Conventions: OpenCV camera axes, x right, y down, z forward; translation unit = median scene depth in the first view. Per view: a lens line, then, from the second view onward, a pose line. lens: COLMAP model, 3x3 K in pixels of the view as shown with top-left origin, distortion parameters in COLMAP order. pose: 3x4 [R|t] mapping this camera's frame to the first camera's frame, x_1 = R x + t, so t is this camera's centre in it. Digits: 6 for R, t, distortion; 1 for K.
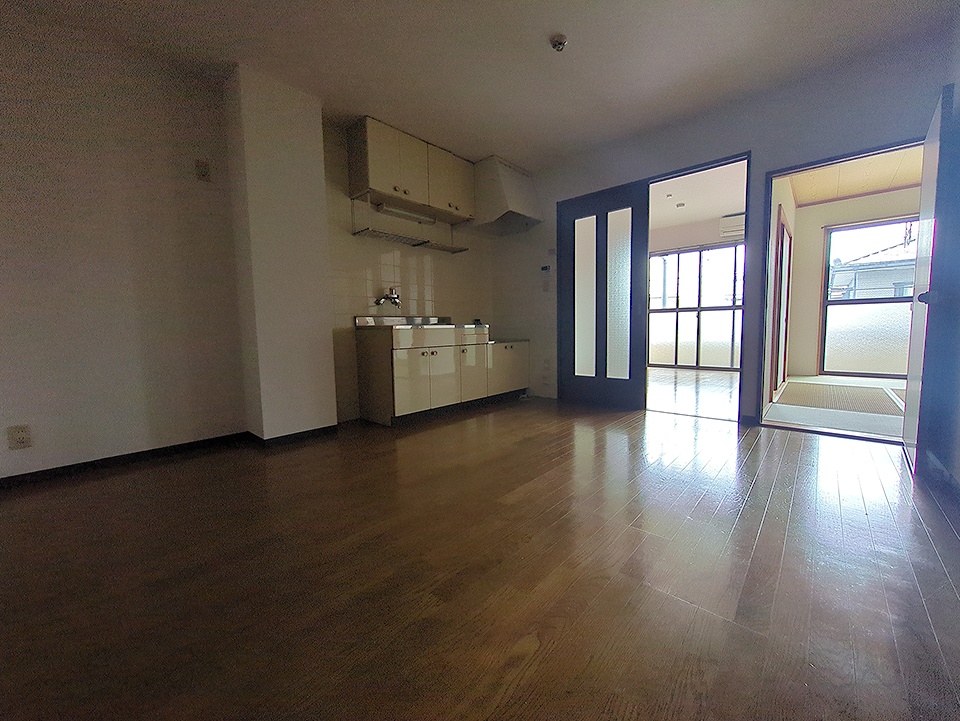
lens RADIAL K [[379.4, 0, 480.6], [0, 379.4, 356.8], [0, 0, 1]] dist [-0.000405, -0.000092]
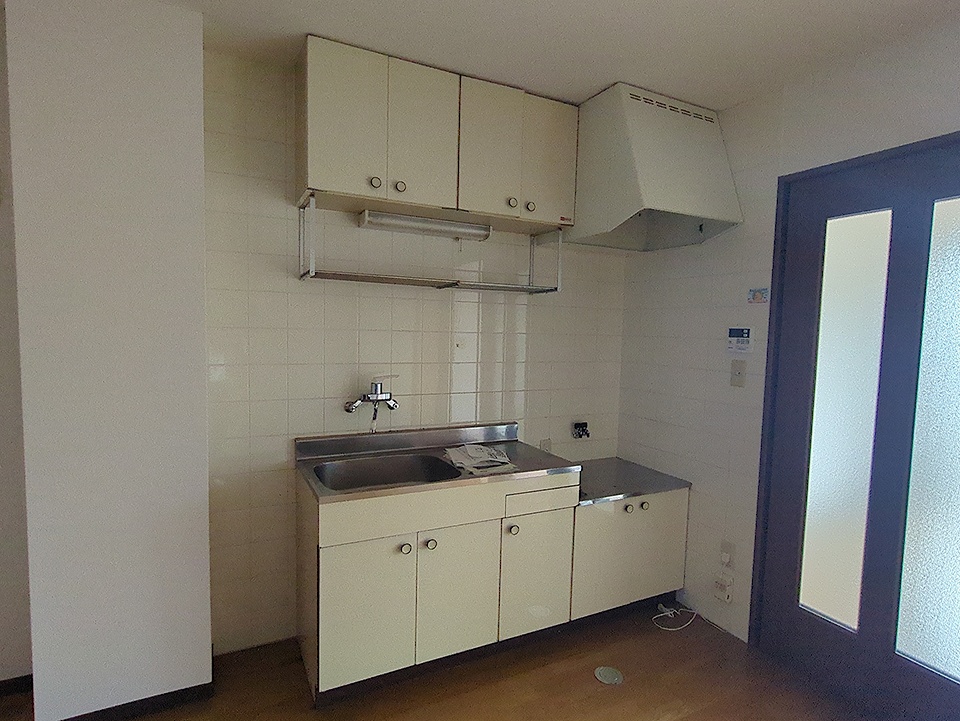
lens RADIAL K [[513.6, 0, 481.0], [0, 513.6, 364.5], [0, 0, 1]] dist [0.000836, -0.000580]
pose [[0.934789, 0.066131, -0.348993, 0.113048], [-0.067959, 0.997663, 0.007017, -0.198050], [0.348642, 0.017158, 0.937099, 0.390806]]
